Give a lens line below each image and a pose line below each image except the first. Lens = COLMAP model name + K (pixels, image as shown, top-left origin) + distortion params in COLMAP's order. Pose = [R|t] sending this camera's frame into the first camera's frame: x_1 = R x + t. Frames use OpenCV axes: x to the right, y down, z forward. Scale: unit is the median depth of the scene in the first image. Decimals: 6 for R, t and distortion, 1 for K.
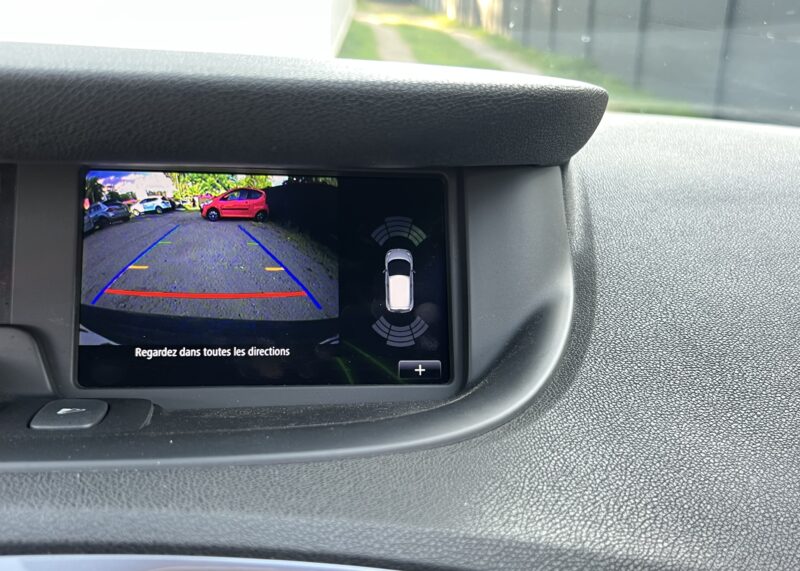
lens RADIAL K [[821.1, 0, 400.0], [0, 821.1, 285.5], [0, 0, 1]] dist [0.059415, -0.164800]
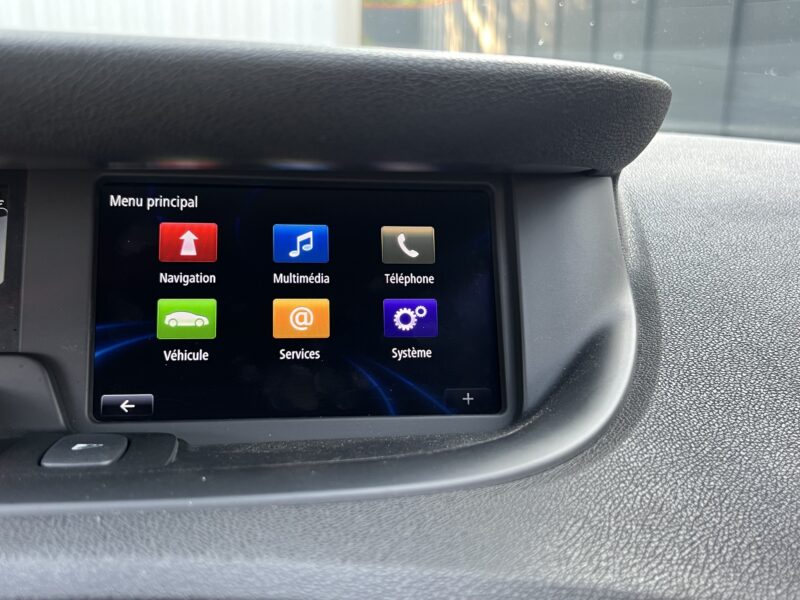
lens RADIAL K [[816.9, 0, 400.0], [0, 816.9, 300.0], [0, 0, 1]] dist [0.012747, -0.045650]
pose [[0.999926, -0.012041, -0.001950, -0.067920], [0.011964, 0.999296, -0.035555, 0.035034], [0.002377, 0.035529, 0.999366, 0.134931]]
